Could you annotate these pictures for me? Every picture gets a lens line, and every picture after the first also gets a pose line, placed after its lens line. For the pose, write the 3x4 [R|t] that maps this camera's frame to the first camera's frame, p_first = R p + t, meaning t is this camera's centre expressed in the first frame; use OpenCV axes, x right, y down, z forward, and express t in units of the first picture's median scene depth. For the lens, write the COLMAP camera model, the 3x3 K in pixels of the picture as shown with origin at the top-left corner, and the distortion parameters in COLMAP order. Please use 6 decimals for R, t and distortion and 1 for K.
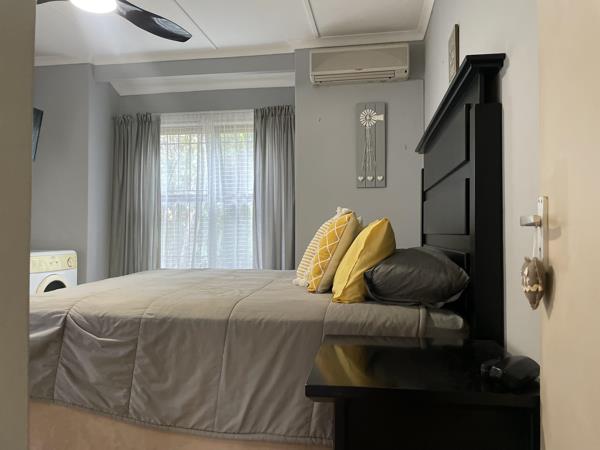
lens RADIAL K [[470.0, 0, 300.0], [0, 470.0, 225.0], [0, 0, 1]] dist [0.099311, -0.169266]
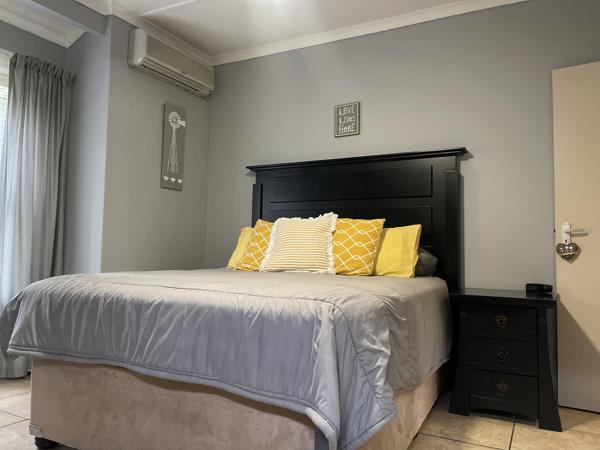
lens RADIAL K [[470.0, 0, 300.0], [0, 470.0, 225.0], [0, 0, 1]] dist [0.099311, -0.169266]
pose [[0.320274, 0.055873, 0.945676, -0.718451], [-0.031112, 0.998341, -0.048448, 0.038207], [-0.946814, -0.013905, 0.321481, 0.416883]]
